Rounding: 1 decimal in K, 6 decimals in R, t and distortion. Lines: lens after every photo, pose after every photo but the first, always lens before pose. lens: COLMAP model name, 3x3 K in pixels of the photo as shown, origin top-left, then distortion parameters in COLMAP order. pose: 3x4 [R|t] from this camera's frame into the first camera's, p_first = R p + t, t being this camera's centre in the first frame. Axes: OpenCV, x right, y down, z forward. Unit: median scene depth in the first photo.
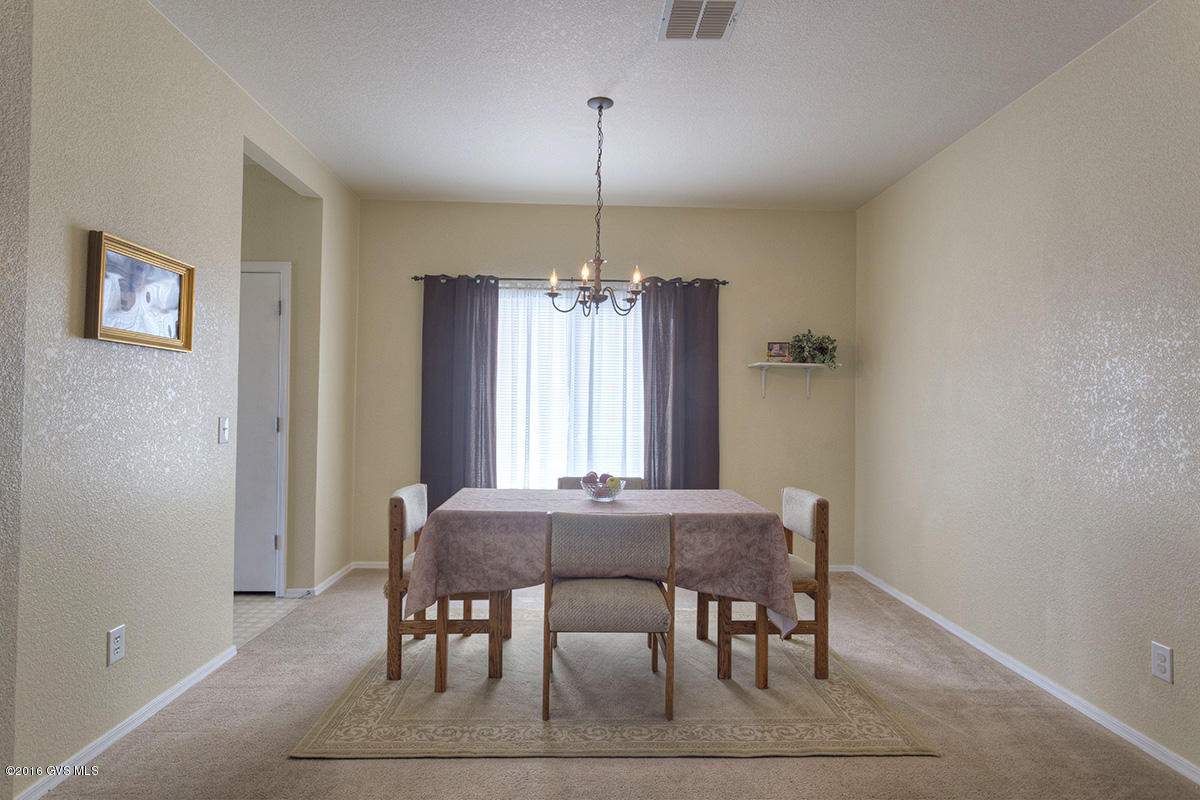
lens RADIAL K [[635.2, 0, 600.1], [0, 635.2, 396.4], [0, 0, 1]] dist [-0.001802, -0.000741]
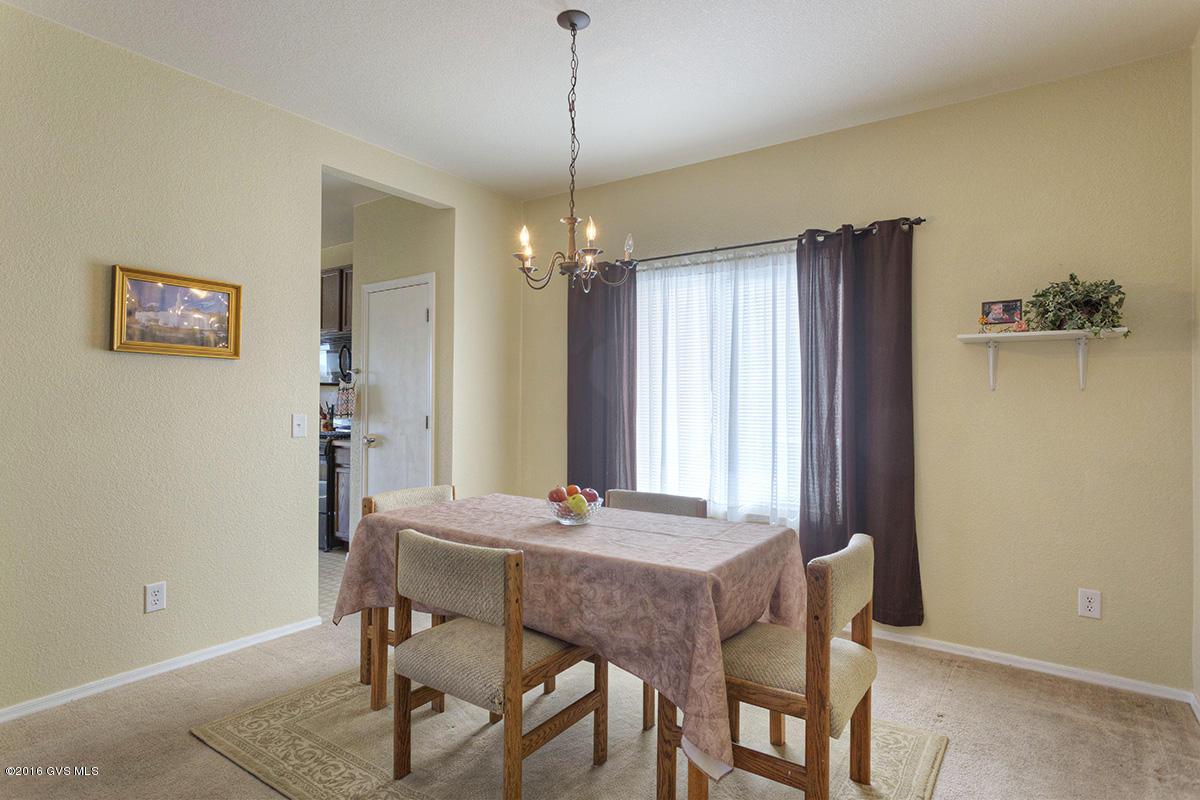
lens RADIAL K [[635.2, 0, 602.2], [0, 635.2, 395.0], [0, 0, 1]] dist [-0.001802, -0.000741]
pose [[0.802380, -0.013364, -0.596663, 0.494954], [0.011463, 0.999910, -0.006980, 0.011625], [0.596703, -0.001239, 0.802461, 0.384807]]
